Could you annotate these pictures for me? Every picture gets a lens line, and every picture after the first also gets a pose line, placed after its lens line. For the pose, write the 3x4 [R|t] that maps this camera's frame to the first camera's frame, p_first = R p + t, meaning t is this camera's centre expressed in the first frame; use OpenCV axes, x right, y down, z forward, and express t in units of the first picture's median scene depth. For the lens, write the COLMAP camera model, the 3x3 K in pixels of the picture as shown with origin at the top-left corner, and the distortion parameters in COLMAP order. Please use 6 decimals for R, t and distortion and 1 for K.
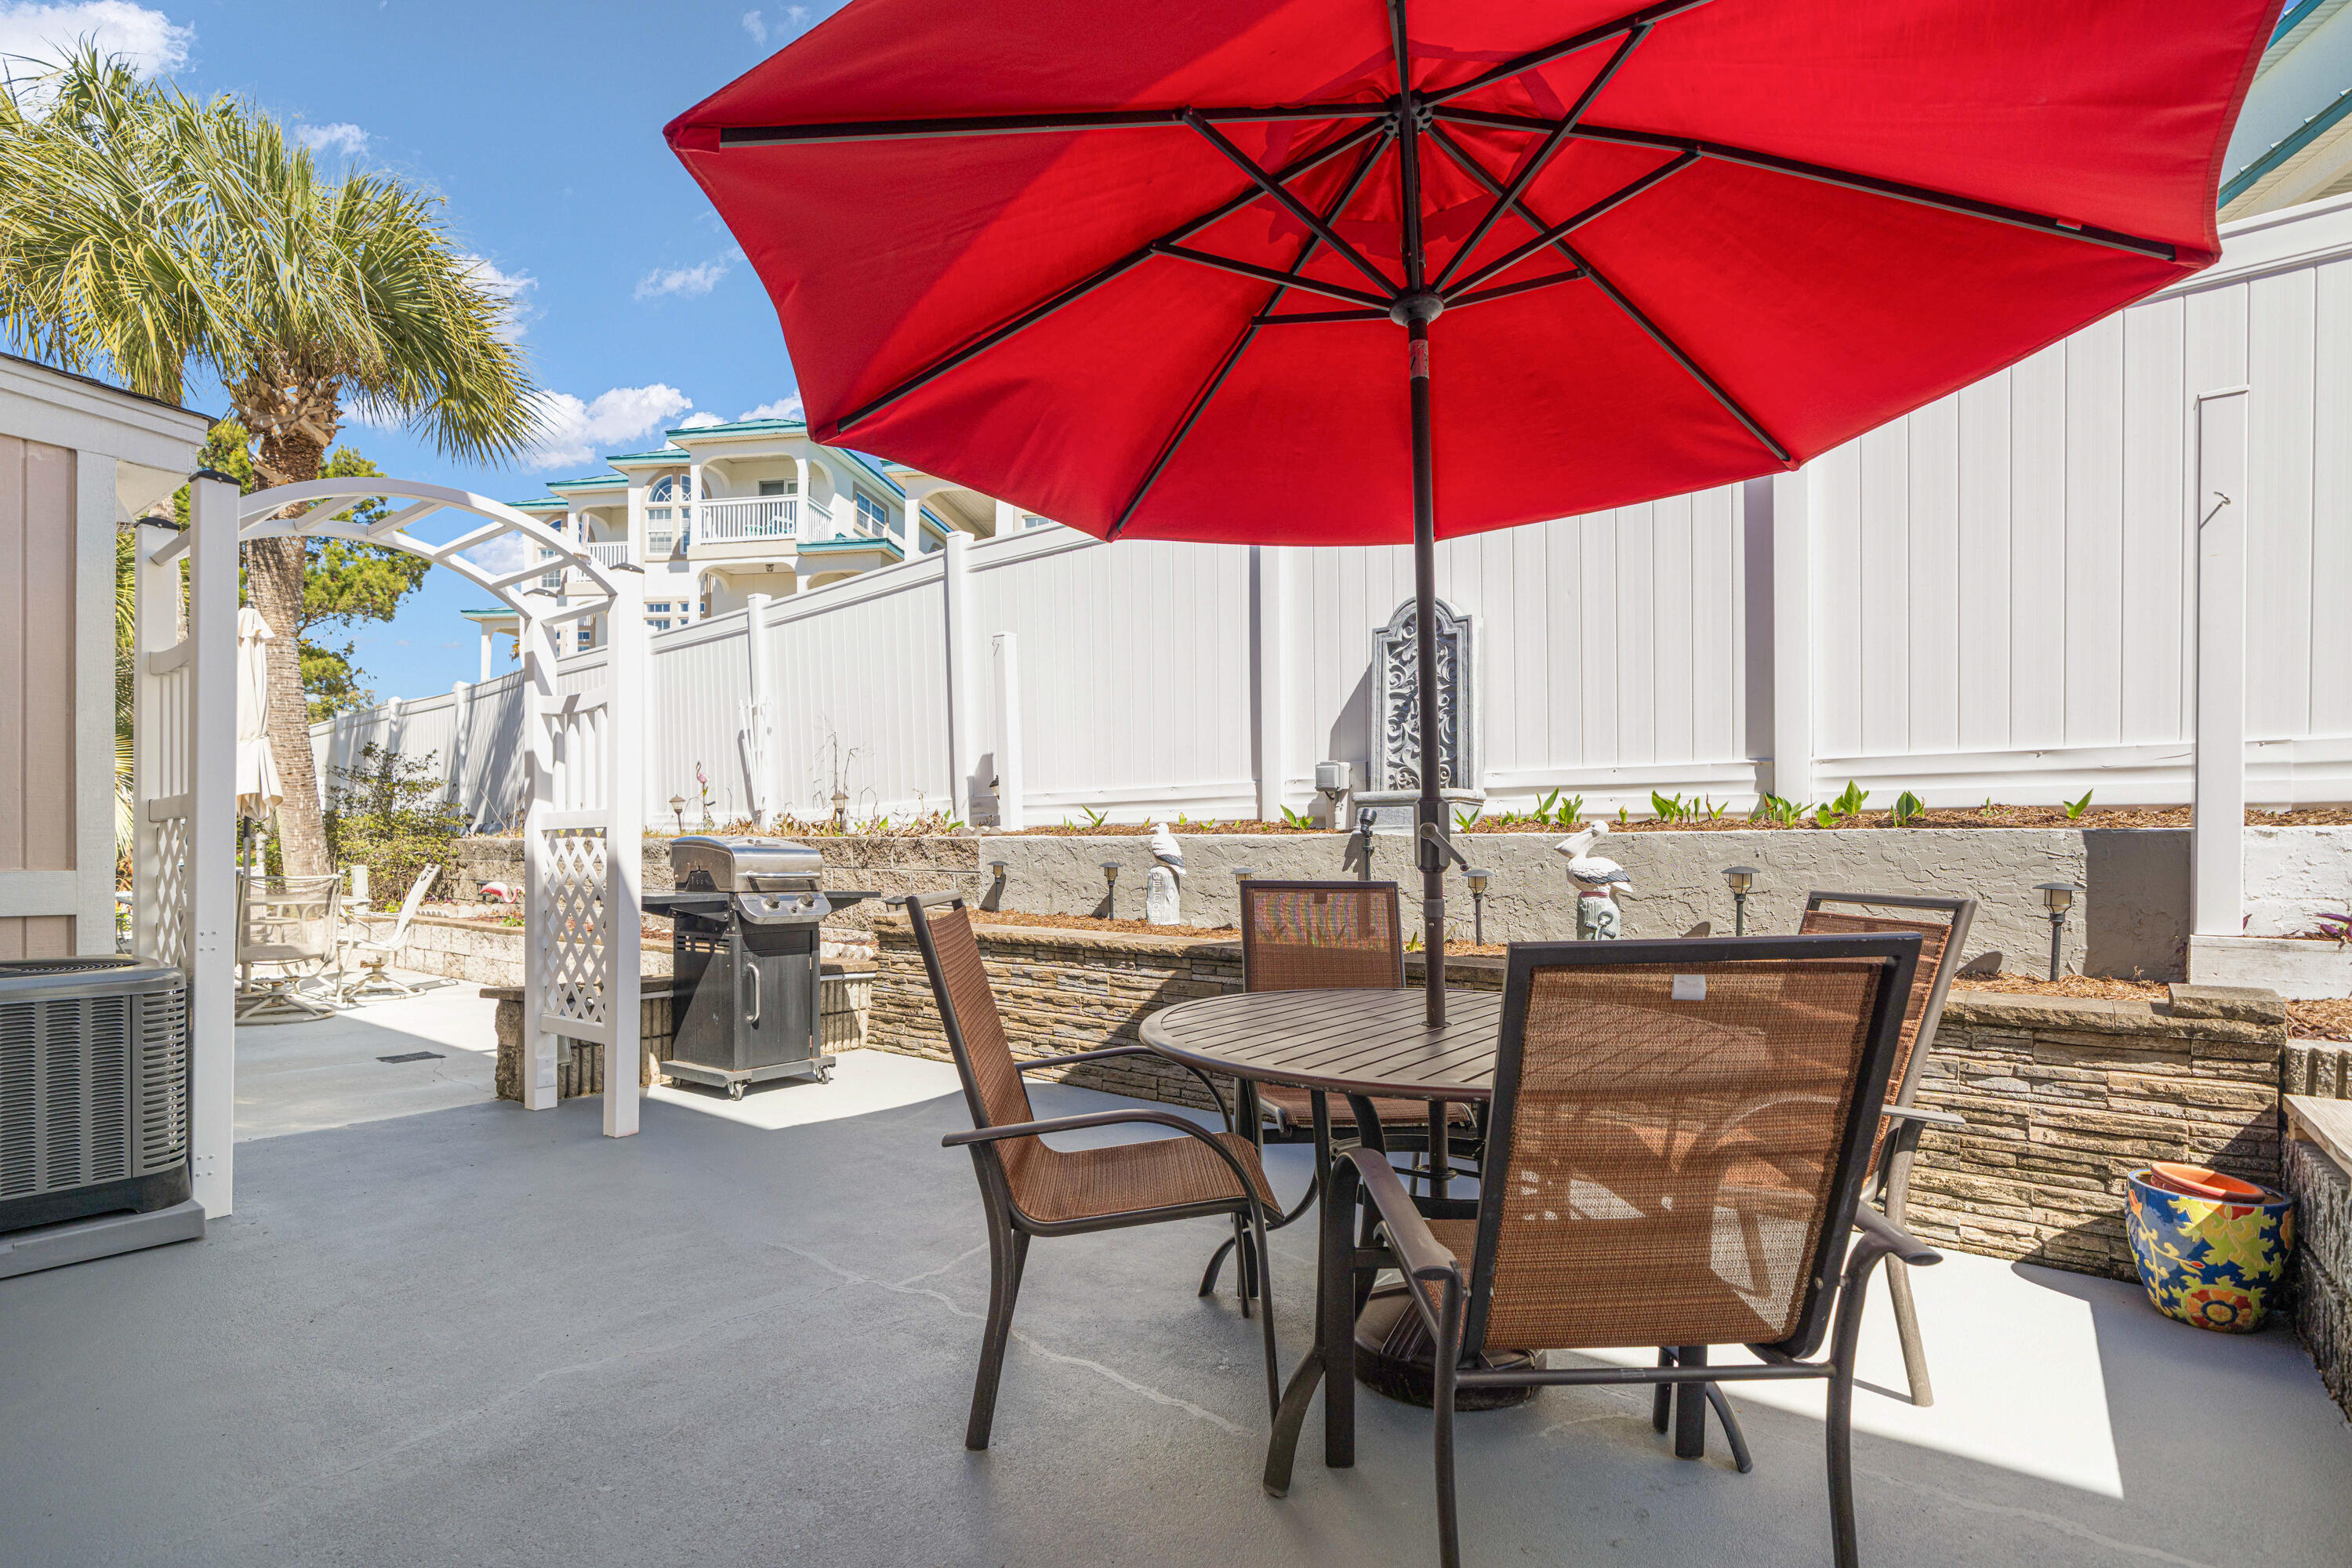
lens RADIAL K [[1090.8, 0, 1176.8], [0, 1090.8, 849.7], [0, 0, 1]] dist [0.000948, 0.000143]
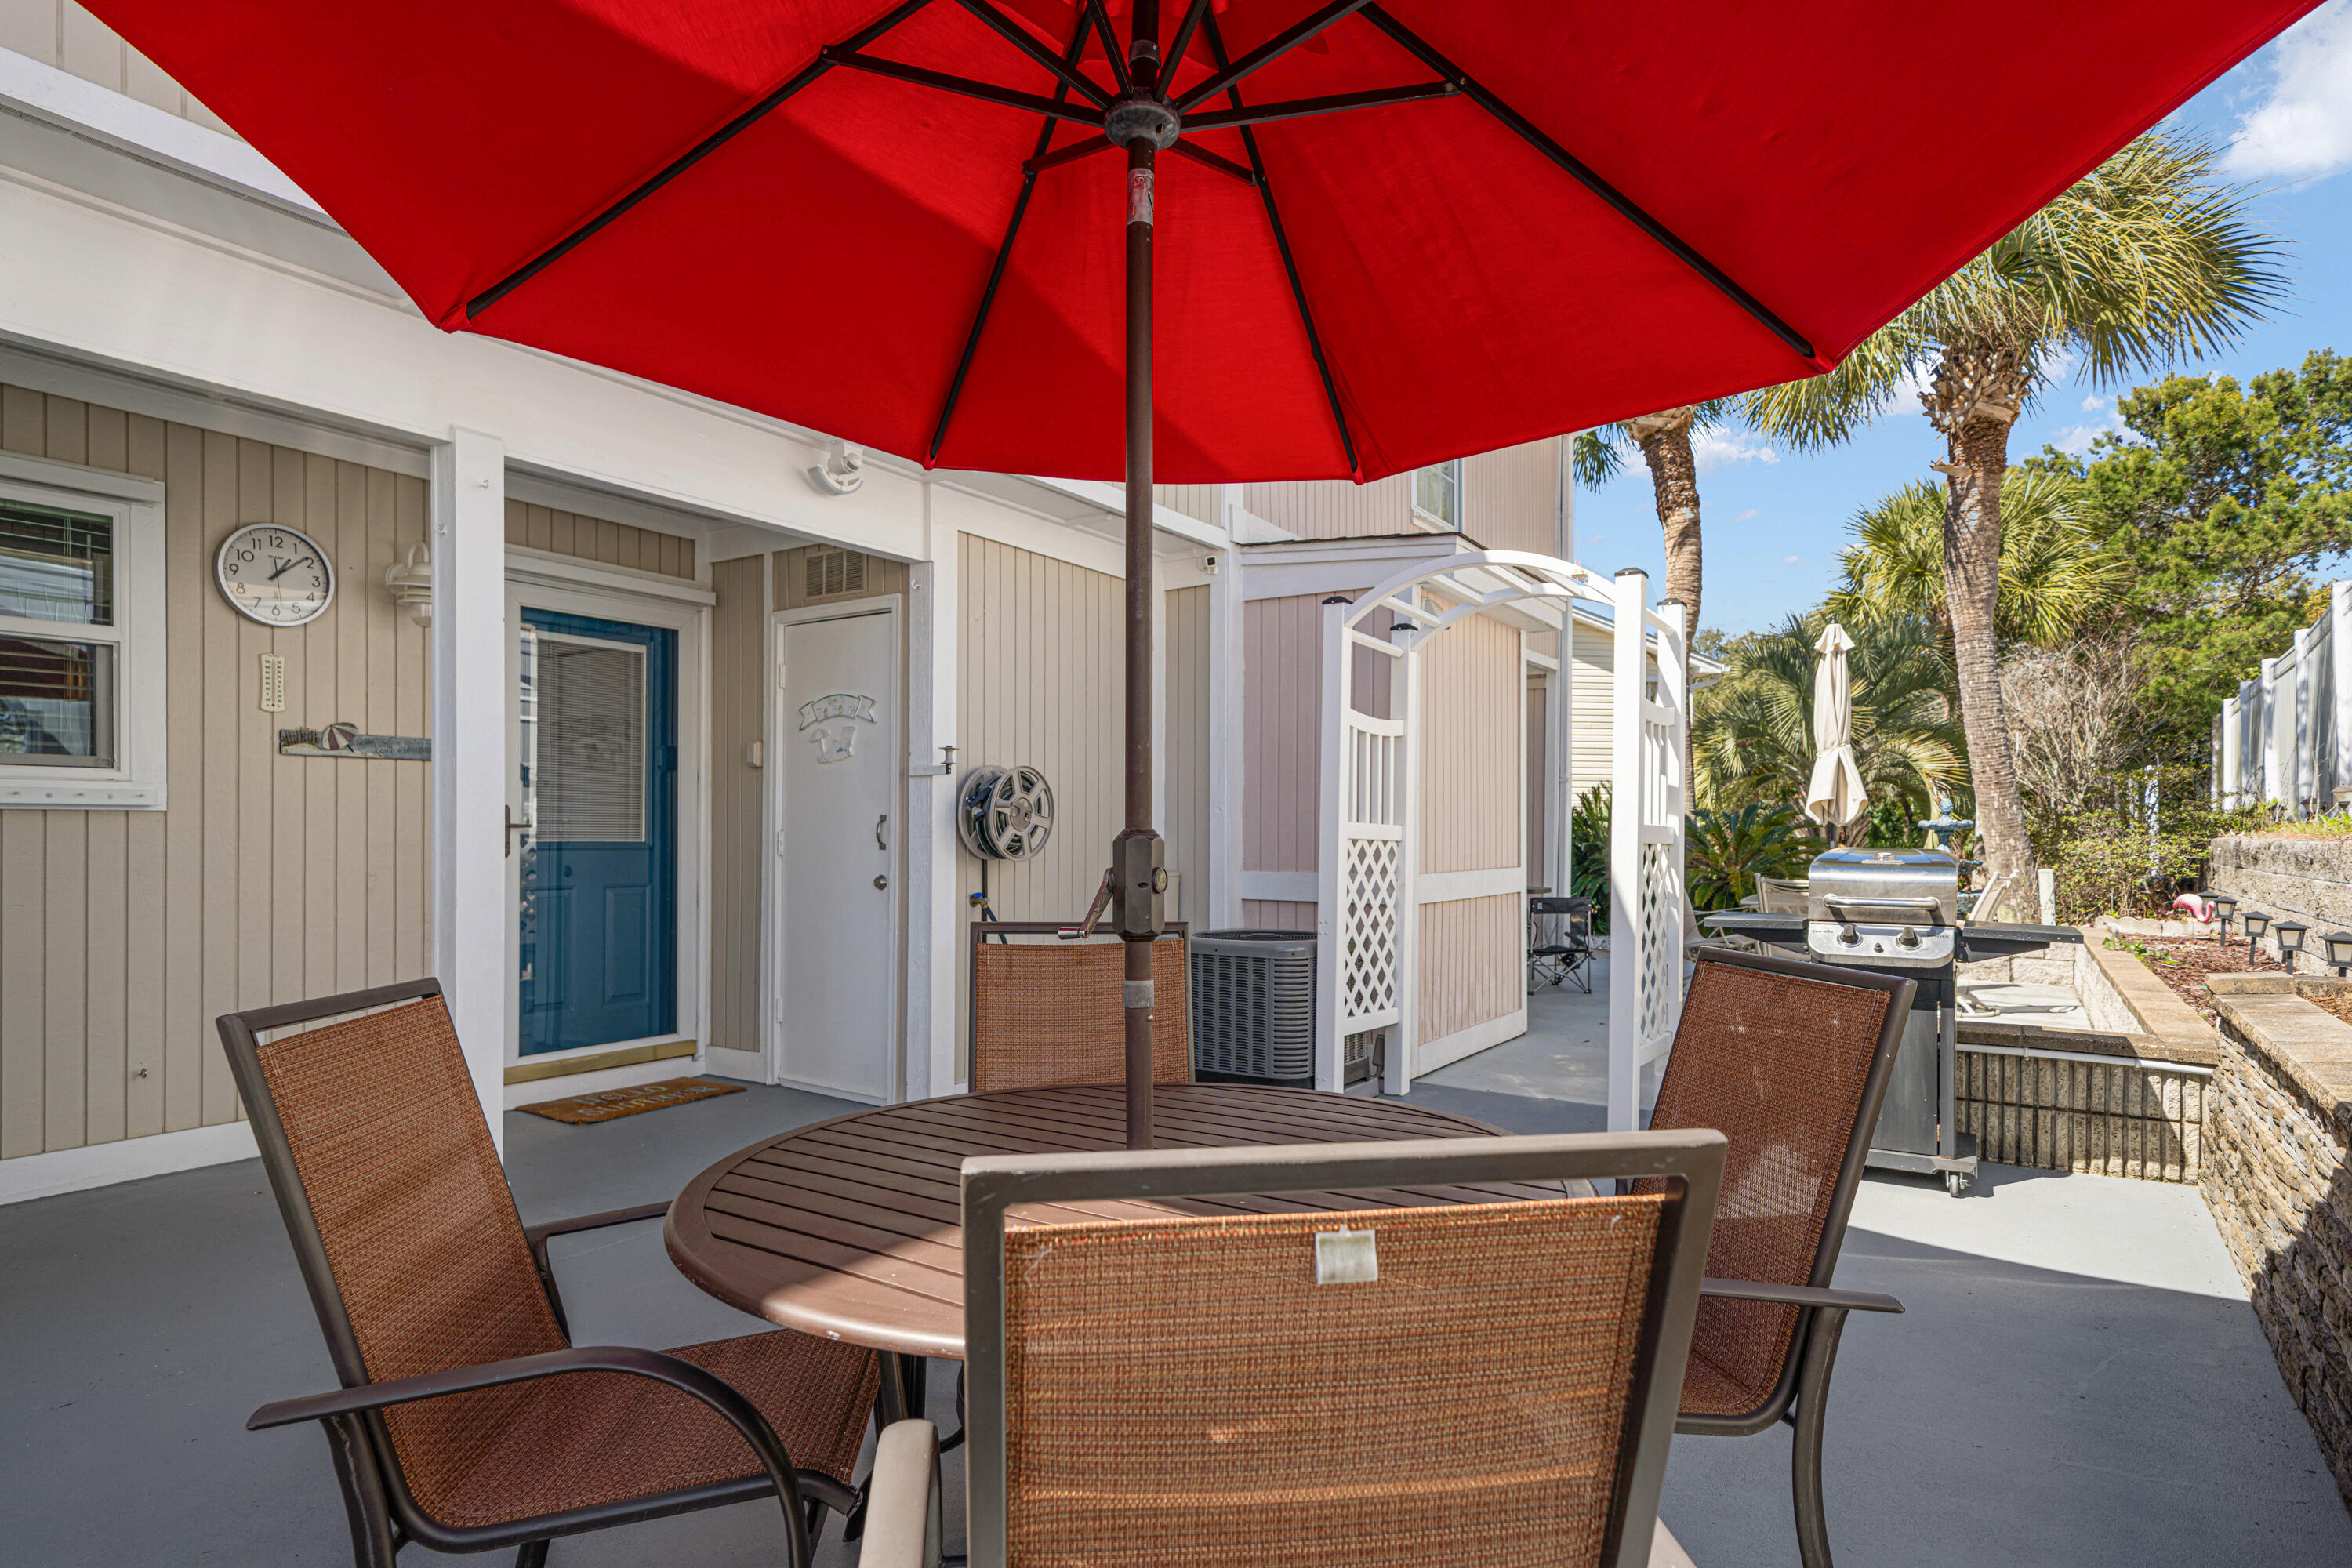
lens RADIAL K [[1245.5, 0, 1175.6], [0, 1245.5, 825.5], [0, 0, 1]] dist [0.002389, 0.000798]
pose [[0.064248, -0.008753, -0.997896, 0.397968], [-0.003843, 0.999952, -0.009018, -0.016702], [0.997927, 0.004414, 0.064211, 0.370902]]
